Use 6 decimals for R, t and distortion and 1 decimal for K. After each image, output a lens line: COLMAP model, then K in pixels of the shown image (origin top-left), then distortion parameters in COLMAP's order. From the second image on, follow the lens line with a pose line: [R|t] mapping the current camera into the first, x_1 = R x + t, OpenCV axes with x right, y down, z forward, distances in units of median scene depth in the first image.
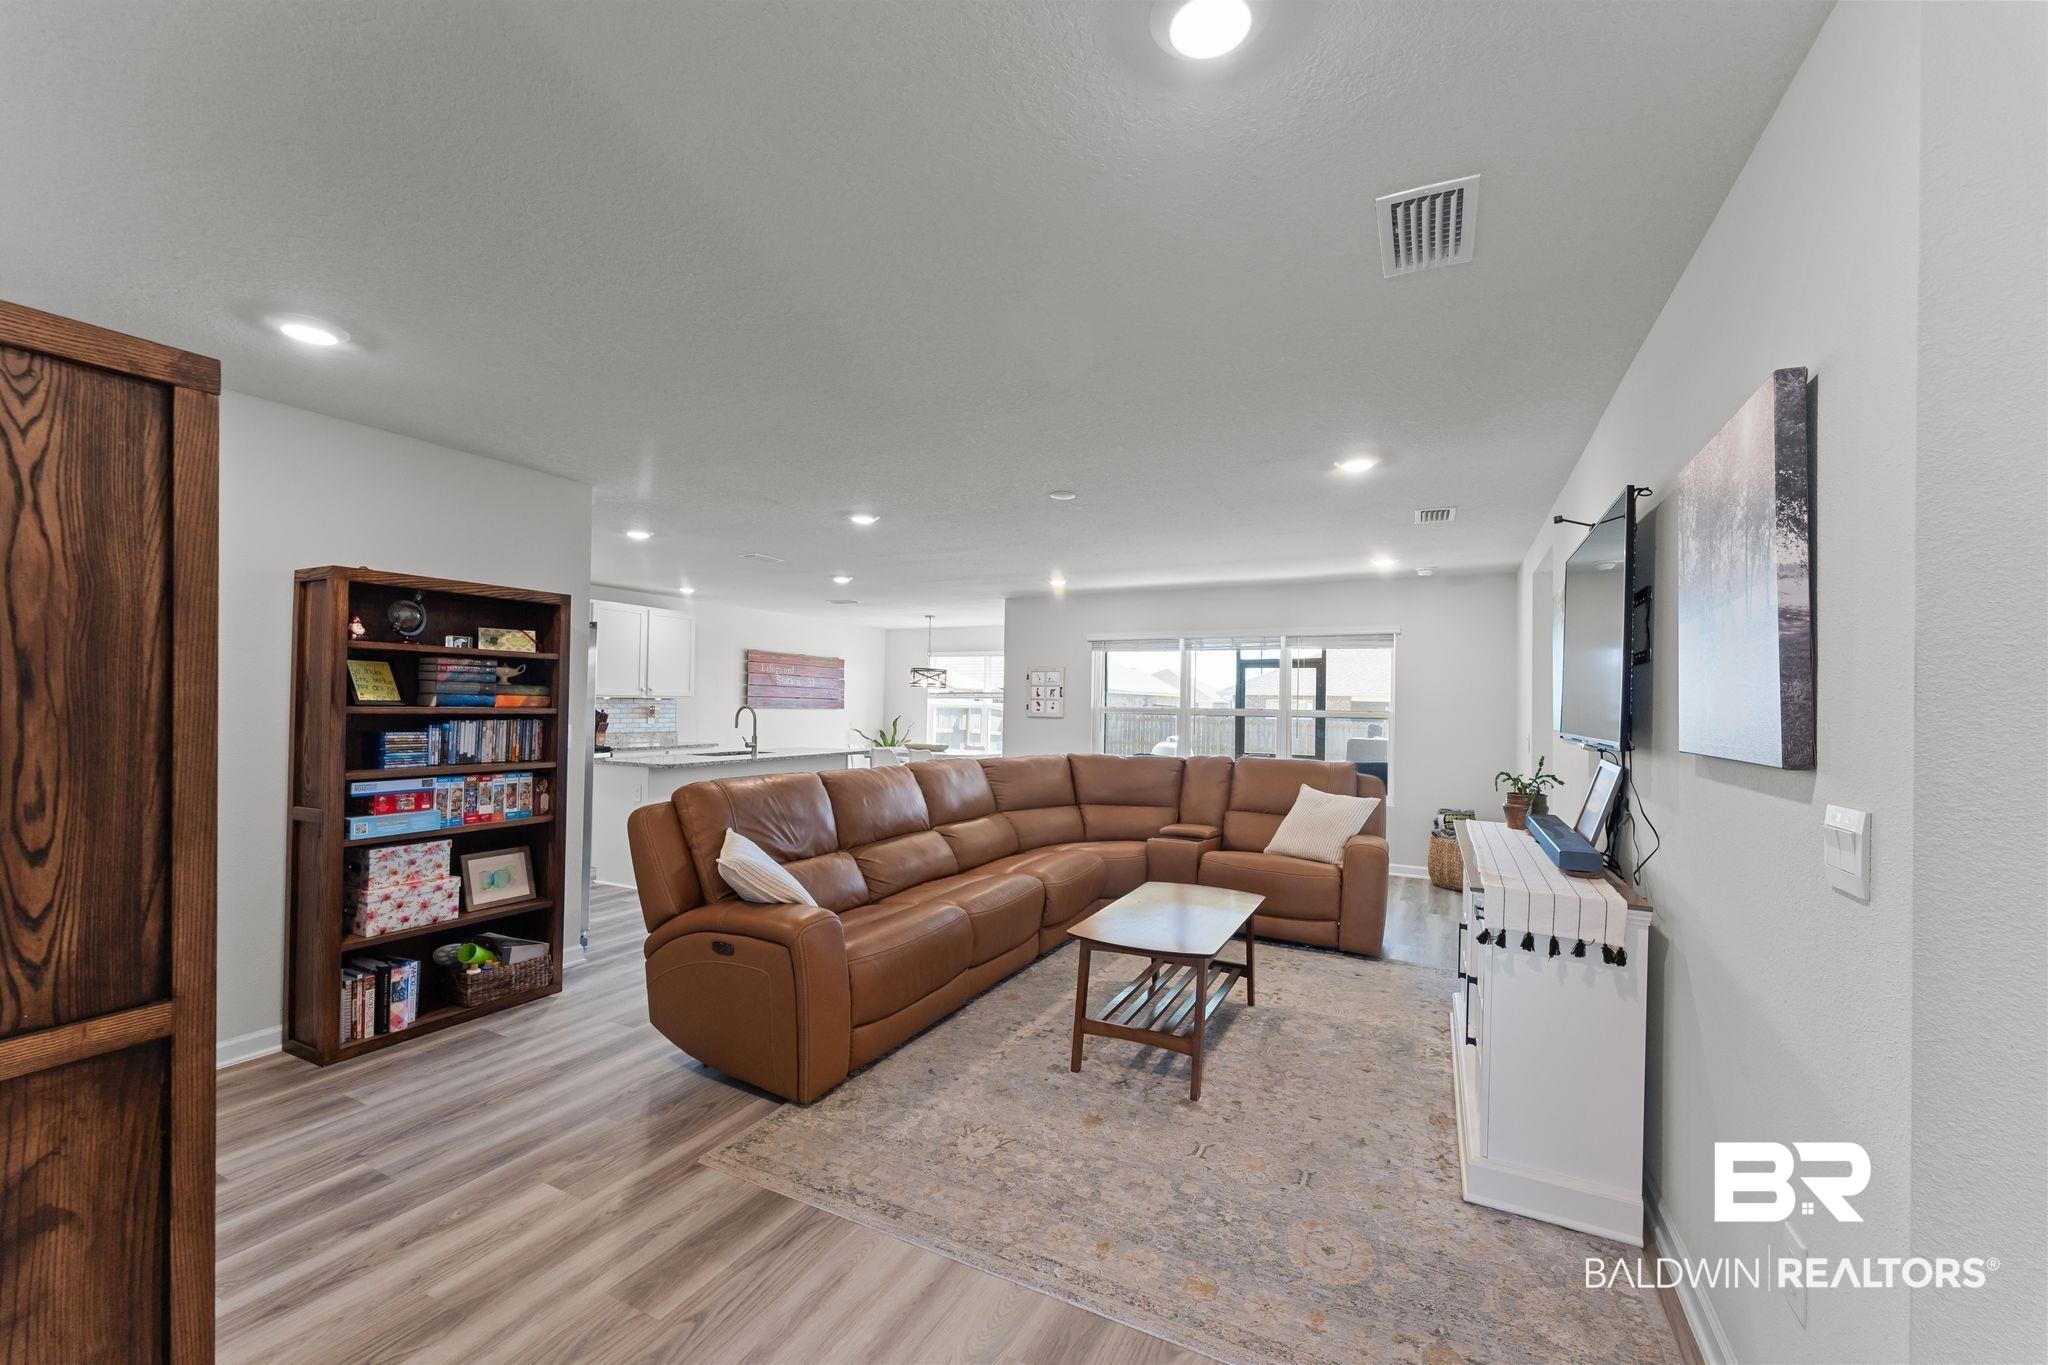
lens RADIAL K [[823.3, 0, 1018.6], [0, 823.3, 684.5], [0, 0, 1]] dist [0.001111, -0.000195]
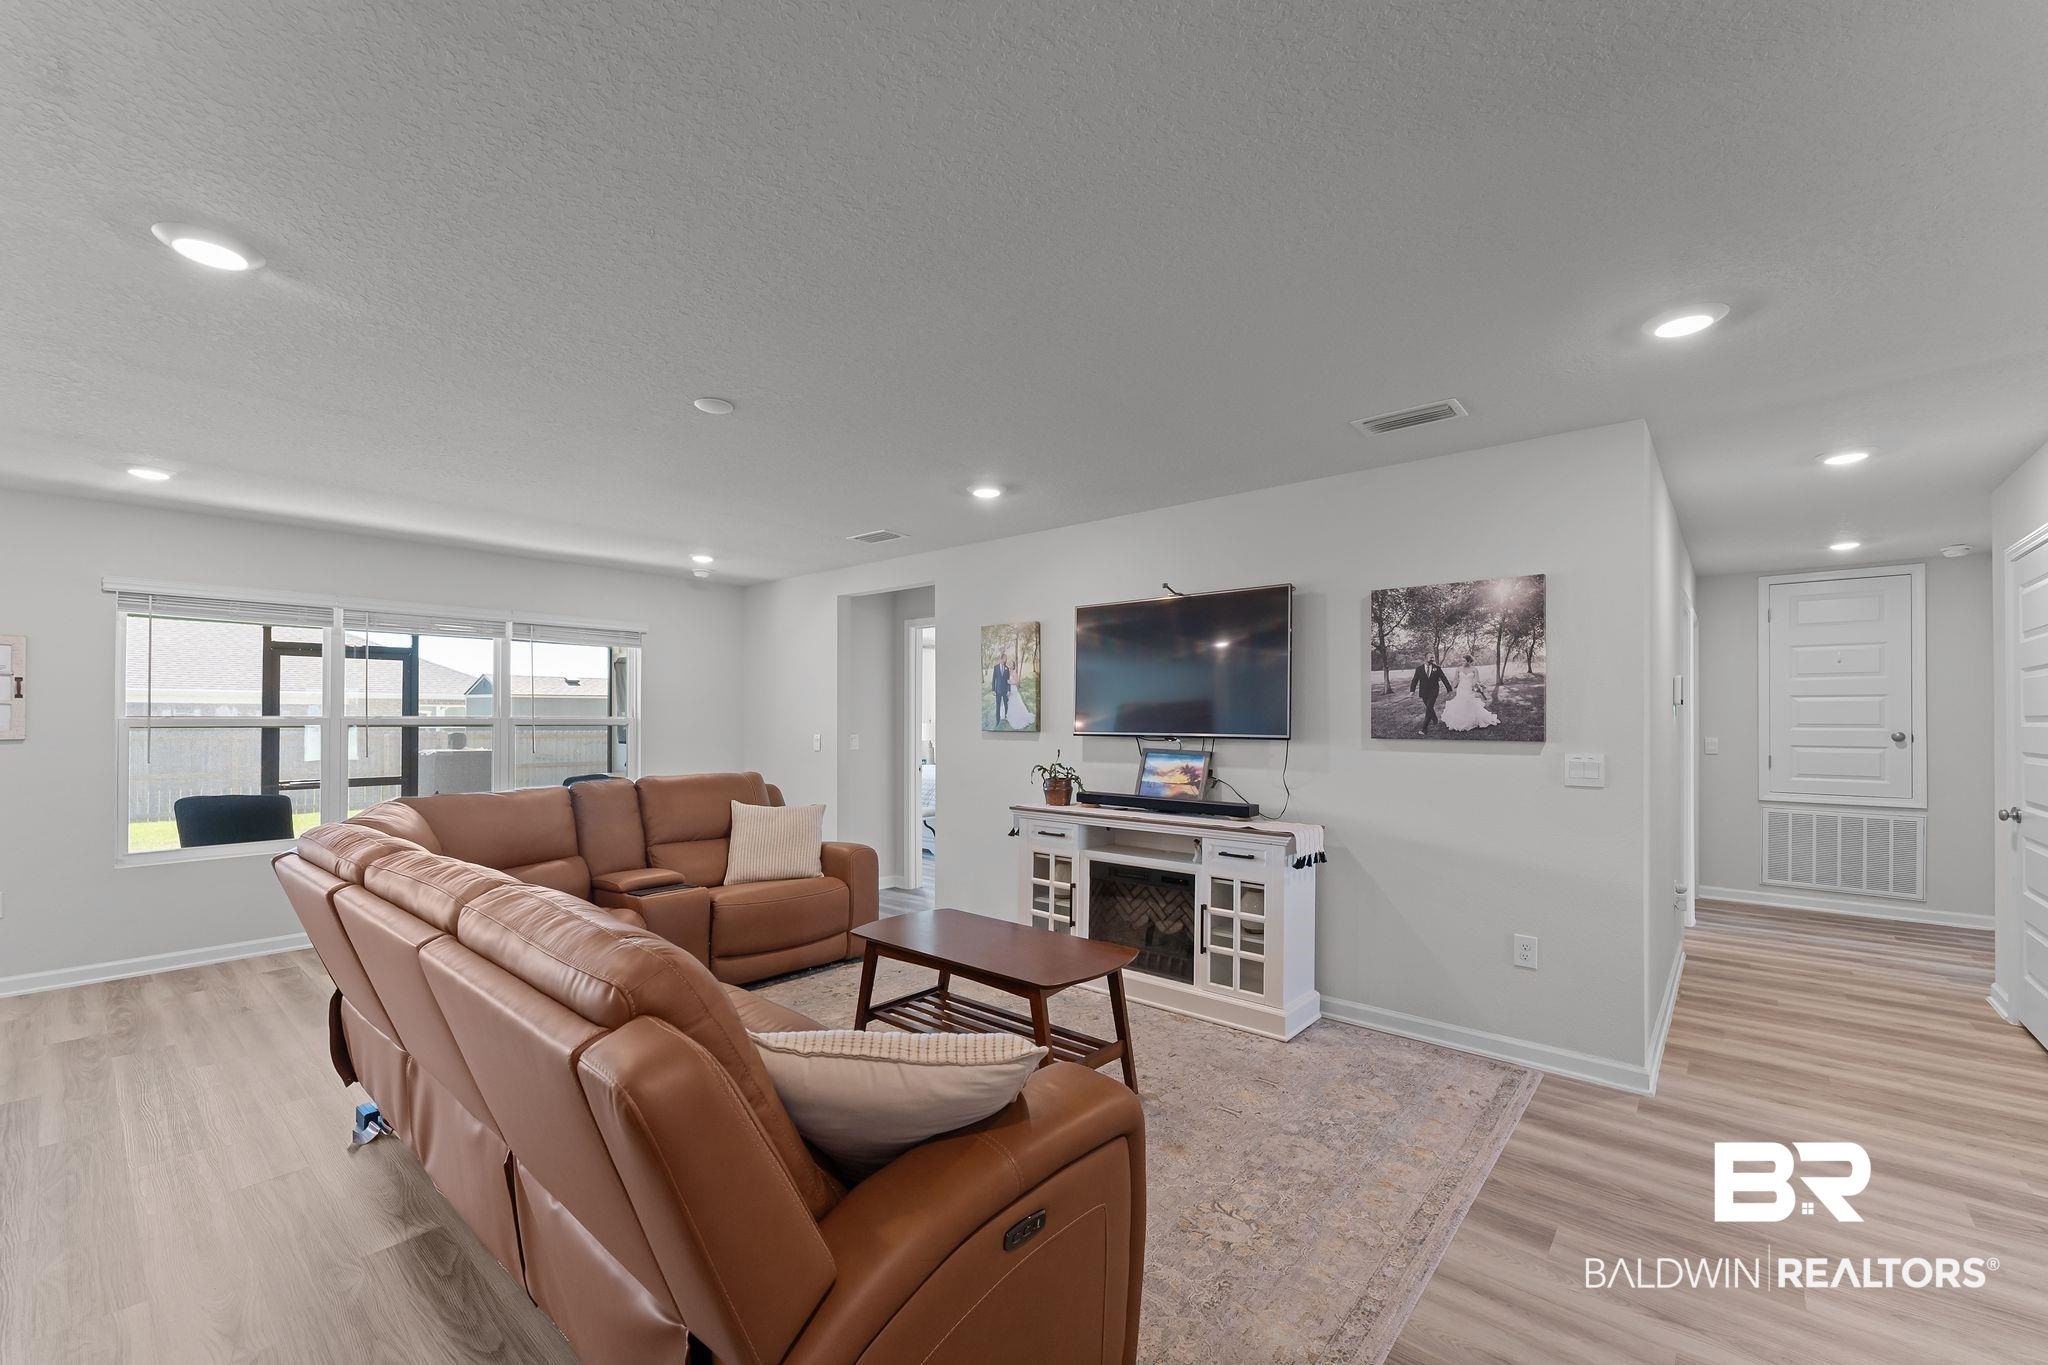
lens RADIAL K [[829.0, 0, 1023.6], [0, 829.0, 713.3], [0, 0, 1]] dist [0.001476, -0.000041]
pose [[0.236533, -0.010516, 0.971567, -0.247754], [-0.023342, 0.999591, 0.016502, 0.002151], [-0.971343, -0.026582, 0.236191, 0.266556]]
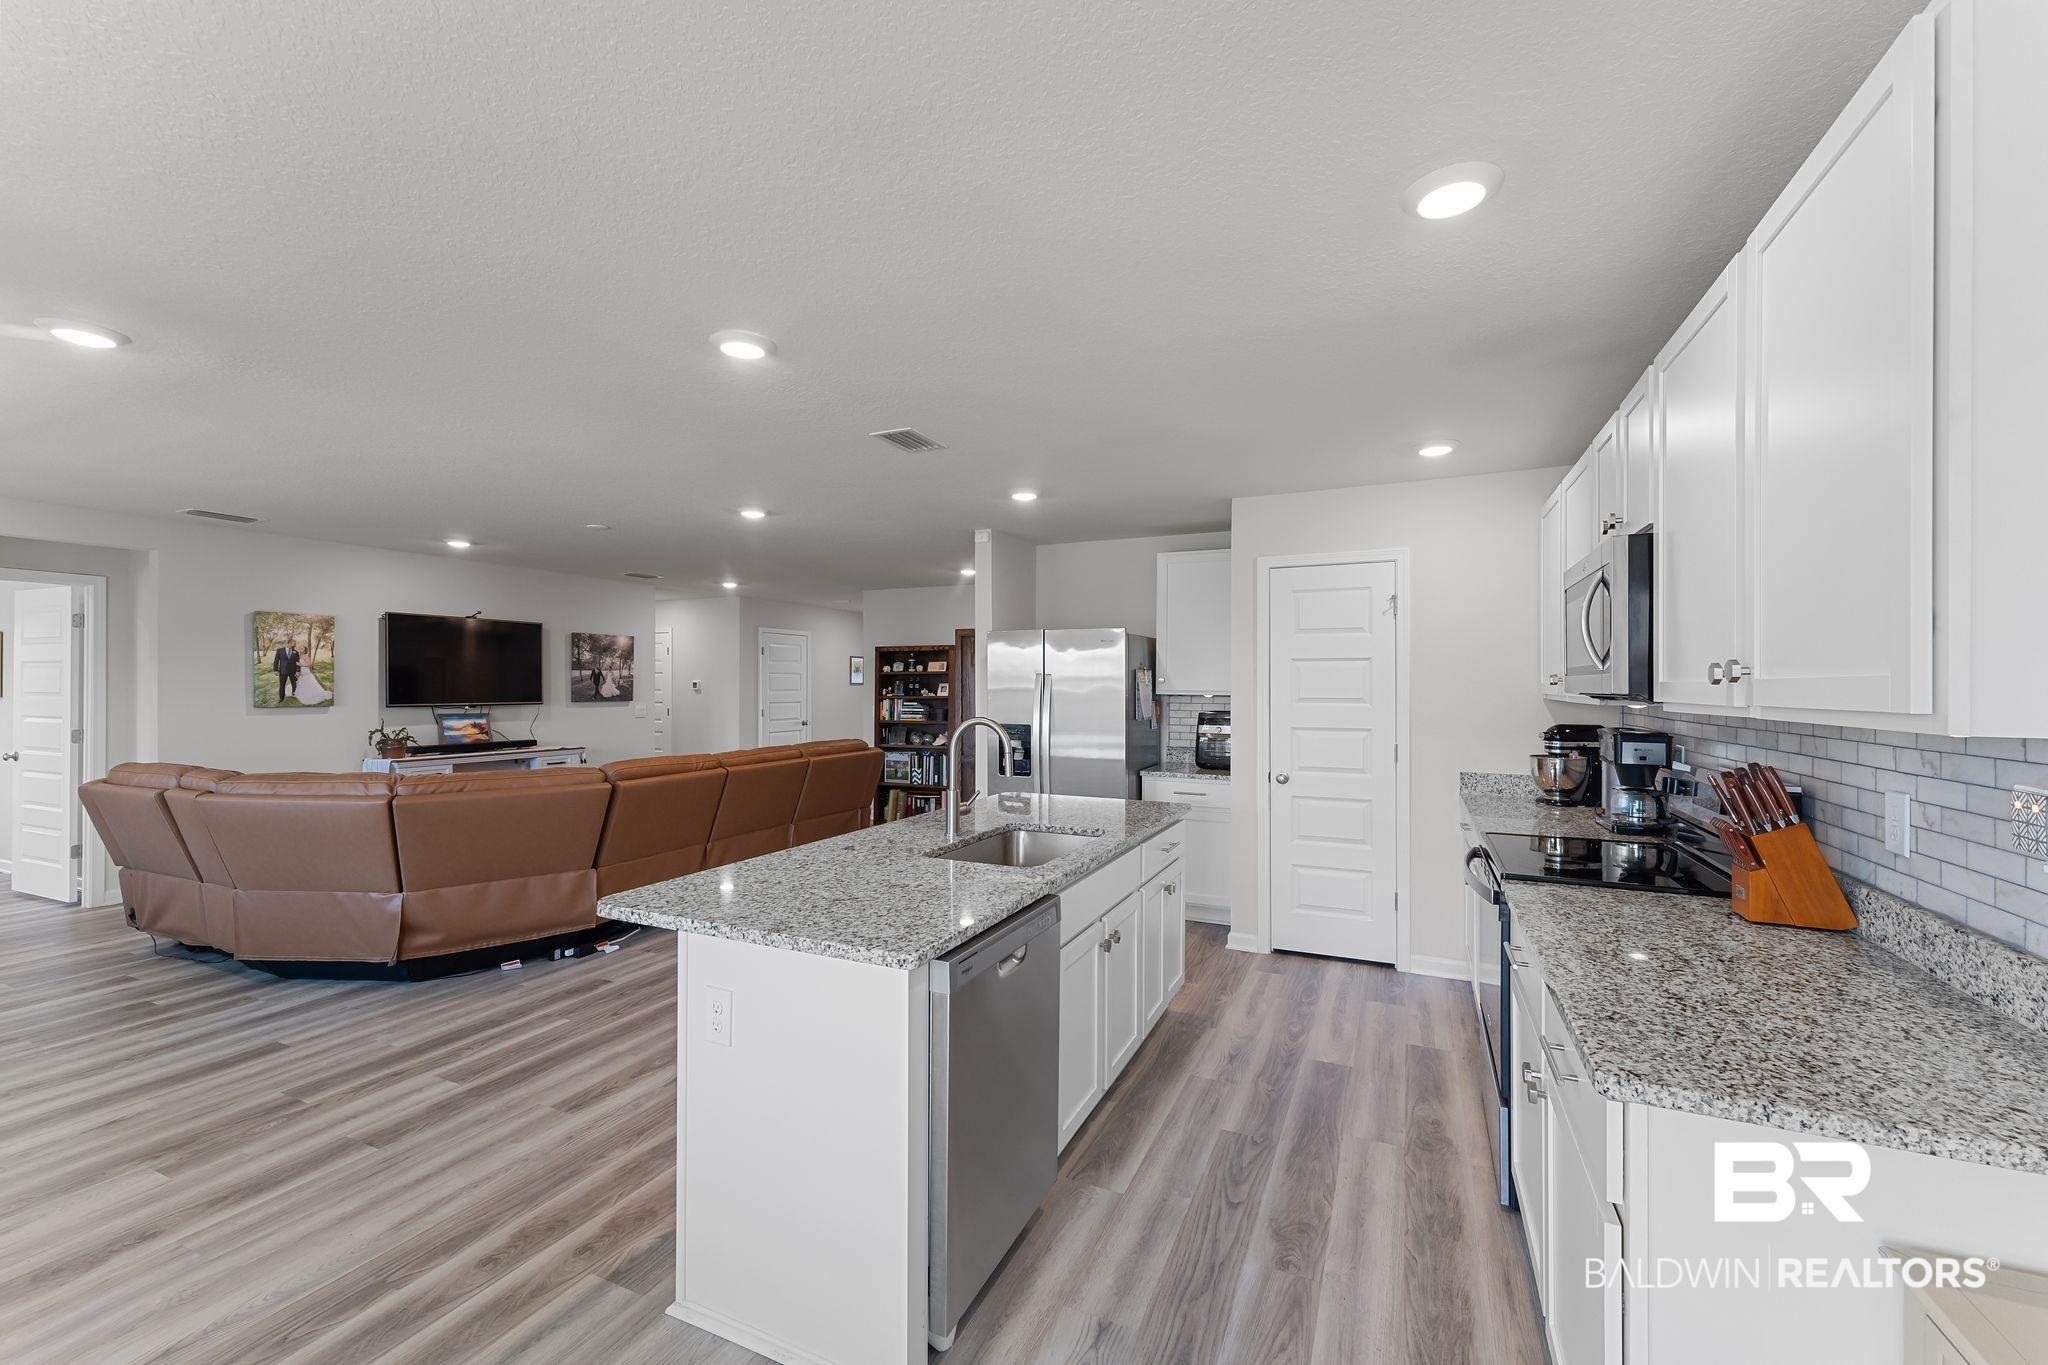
lens RADIAL K [[823.3, 0, 1018.6], [0, 823.3, 684.5], [0, 0, 1]] dist [0.001111, -0.000195]
pose [[-0.999160, -0.016899, -0.037325, -0.244125], [-0.015886, 0.999502, -0.027280, 0.014279], [0.037768, -0.026664, -0.998931, 1.024670]]
